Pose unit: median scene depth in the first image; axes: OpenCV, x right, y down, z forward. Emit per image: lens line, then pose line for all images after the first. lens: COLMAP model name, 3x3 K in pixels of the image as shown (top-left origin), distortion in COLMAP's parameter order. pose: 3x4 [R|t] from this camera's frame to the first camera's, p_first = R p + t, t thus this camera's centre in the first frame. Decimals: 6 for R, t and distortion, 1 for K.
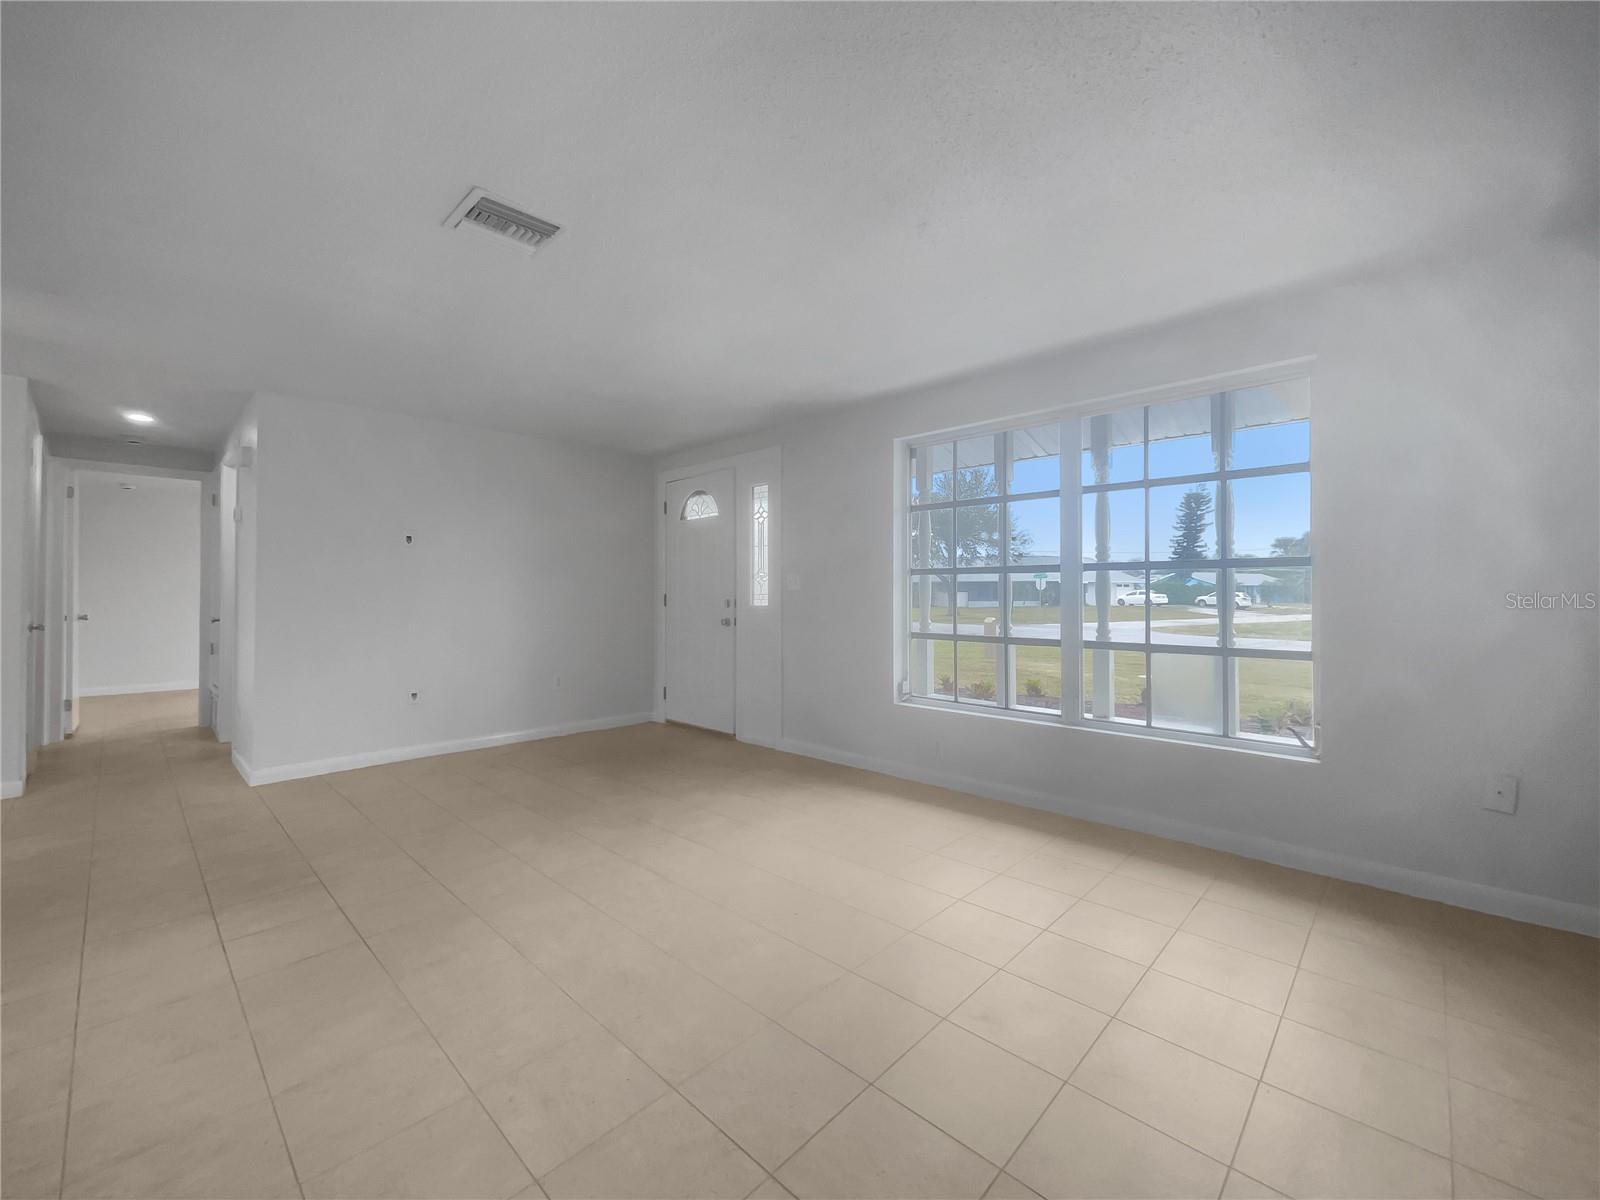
lens RADIAL K [[660.2, 0, 805.3], [0, 660.2, 591.4], [0, 0, 1]] dist [-0.001673, -0.000020]
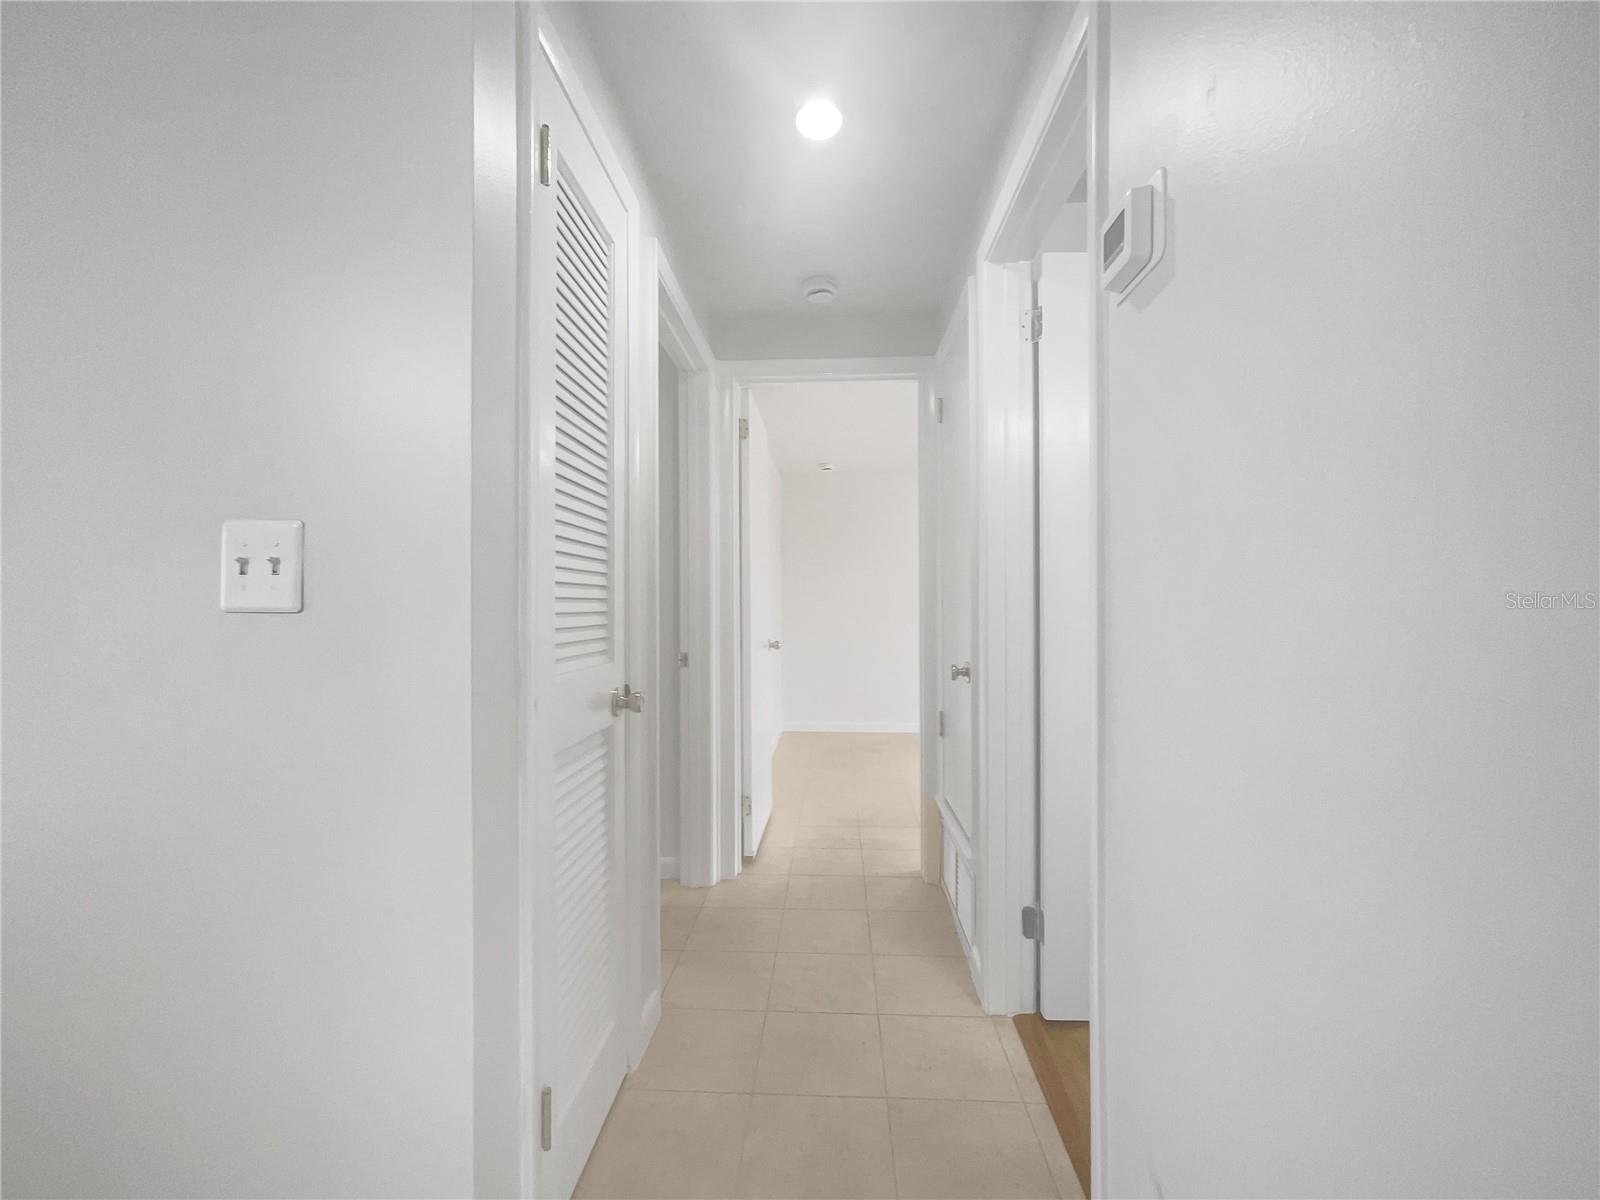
lens RADIAL K [[660.2, 0, 801.1], [0, 660.2, 602.7], [0, 0, 1]] dist [-0.001673, -0.000020]
pose [[0.653846, -0.010087, -0.756560, -0.620249], [0.009905, 0.999940, -0.004771, 0.001423], [0.756563, -0.004374, 0.653906, 0.627724]]
